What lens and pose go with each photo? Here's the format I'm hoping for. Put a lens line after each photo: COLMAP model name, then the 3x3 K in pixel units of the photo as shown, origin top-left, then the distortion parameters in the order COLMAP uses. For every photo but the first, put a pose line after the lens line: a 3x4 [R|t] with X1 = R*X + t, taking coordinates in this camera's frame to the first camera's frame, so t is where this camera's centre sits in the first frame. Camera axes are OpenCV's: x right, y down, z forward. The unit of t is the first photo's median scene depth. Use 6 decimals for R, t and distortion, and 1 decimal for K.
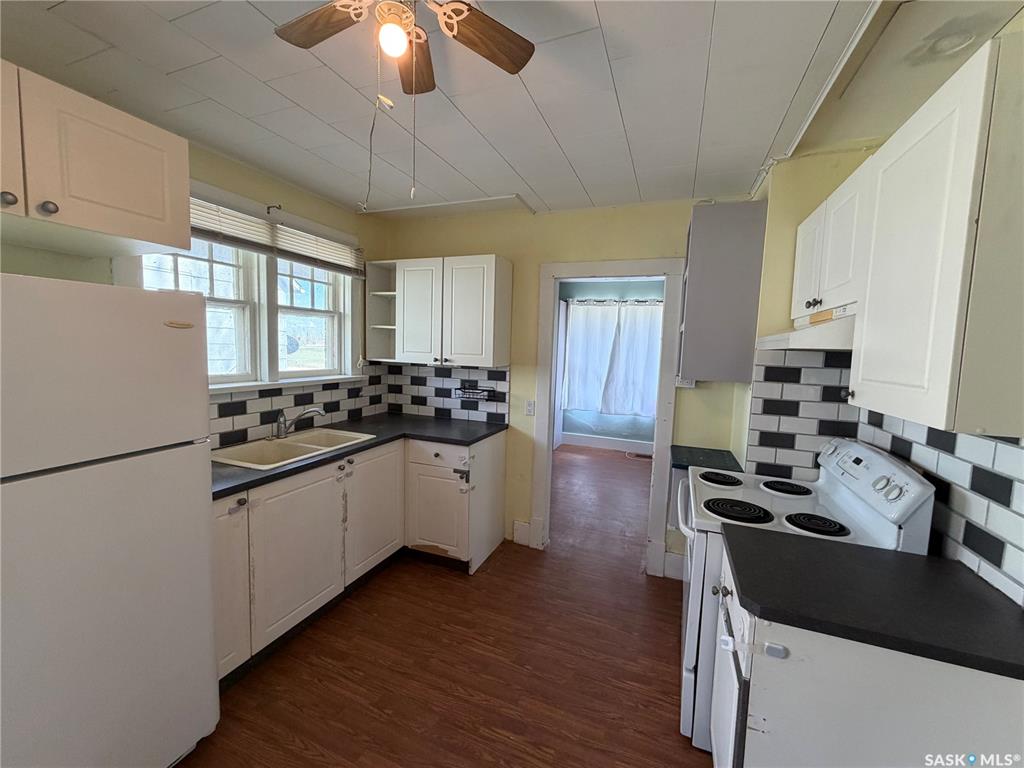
lens RADIAL K [[407.9, 0, 509.2], [0, 407.9, 384.2], [0, 0, 1]] dist [0.000630, -0.000684]
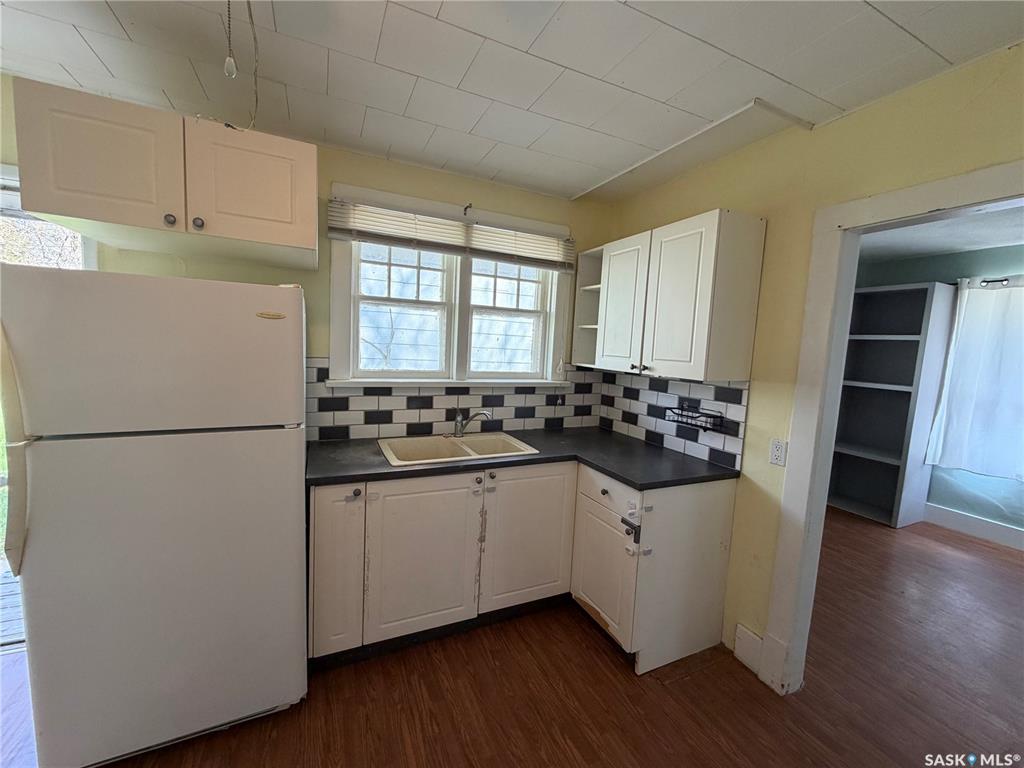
lens RADIAL K [[407.9, 0, 505.5], [0, 407.9, 384.8], [0, 0, 1]] dist [0.000630, -0.000684]
pose [[0.728339, 0.071818, -0.681443, 0.184338], [-0.088515, 0.996021, 0.010365, -0.014595], [0.679476, 0.052769, 0.731798, 0.311304]]
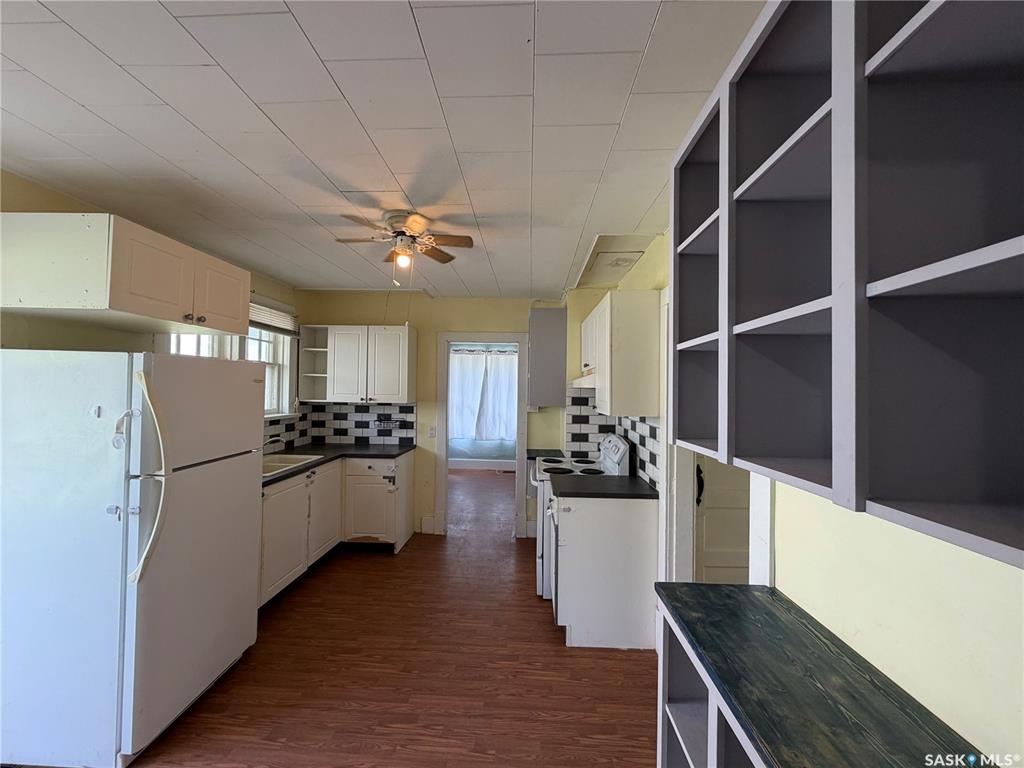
lens RADIAL K [[407.9, 0, 504.8], [0, 407.9, 378.8], [0, 0, 1]] dist [0.000630, -0.000684]
pose [[0.948590, -0.010477, 0.316335, -0.175207], [0.044960, 0.993777, -0.101910, 0.035513], [-0.313298, 0.110893, 0.943158, -0.481023]]
